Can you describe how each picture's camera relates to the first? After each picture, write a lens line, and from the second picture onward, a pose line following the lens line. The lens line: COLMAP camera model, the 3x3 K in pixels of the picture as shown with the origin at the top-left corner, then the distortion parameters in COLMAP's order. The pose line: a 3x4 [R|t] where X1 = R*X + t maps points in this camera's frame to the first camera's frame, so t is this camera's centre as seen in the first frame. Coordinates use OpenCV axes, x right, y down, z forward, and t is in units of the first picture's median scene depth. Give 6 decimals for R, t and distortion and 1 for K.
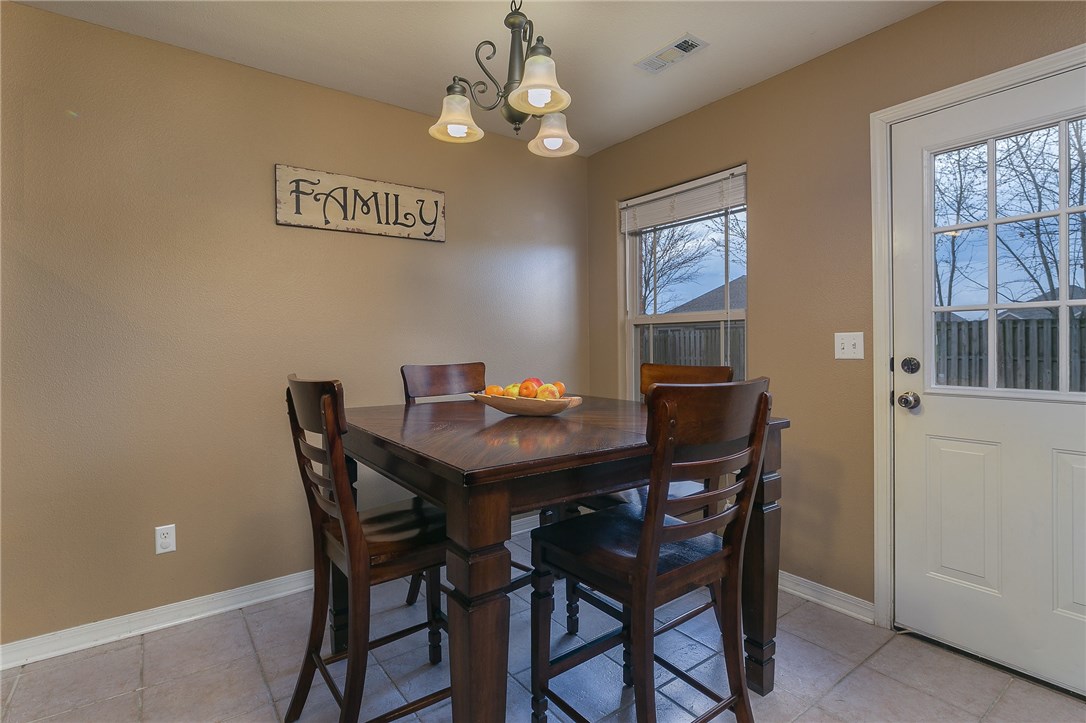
lens RADIAL K [[526.0, 0, 549.3], [0, 526.0, 365.4], [0, 0, 1]] dist [0.001094, -0.000490]
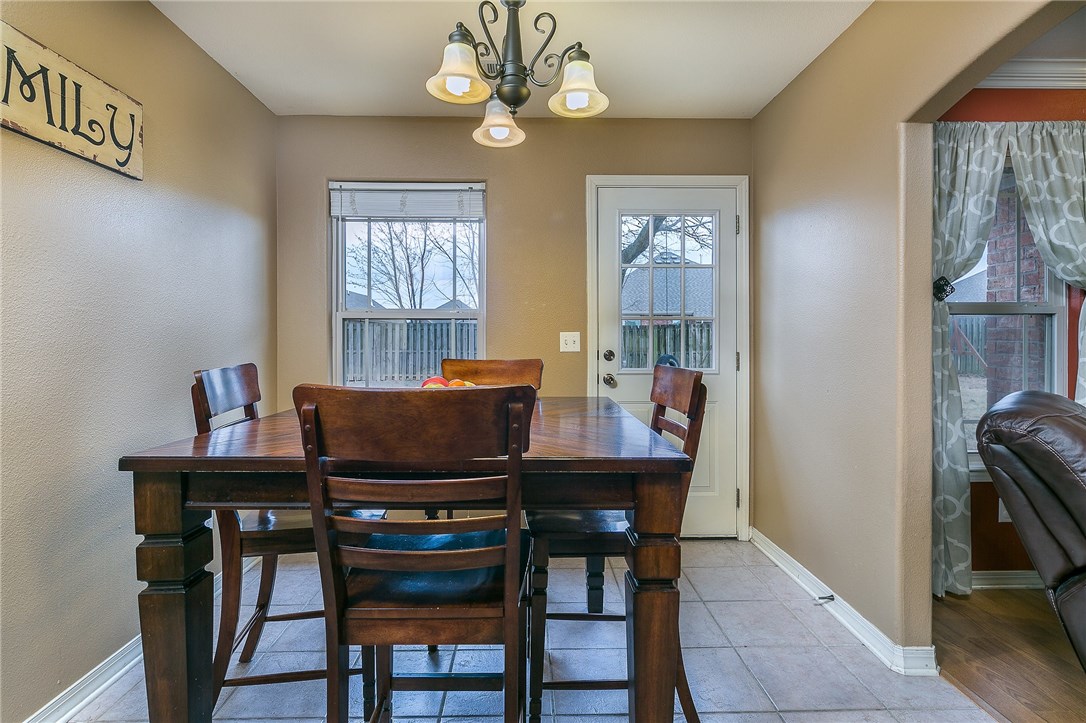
lens RADIAL K [[526.0, 0, 514.1], [0, 526.0, 345.4], [0, 0, 1]] dist [0.001094, -0.000490]
pose [[0.588298, -0.004176, 0.808633, -0.480044], [0.029501, 0.999432, -0.016301, -0.008778], [-0.808106, 0.033446, 0.588087, 0.269965]]
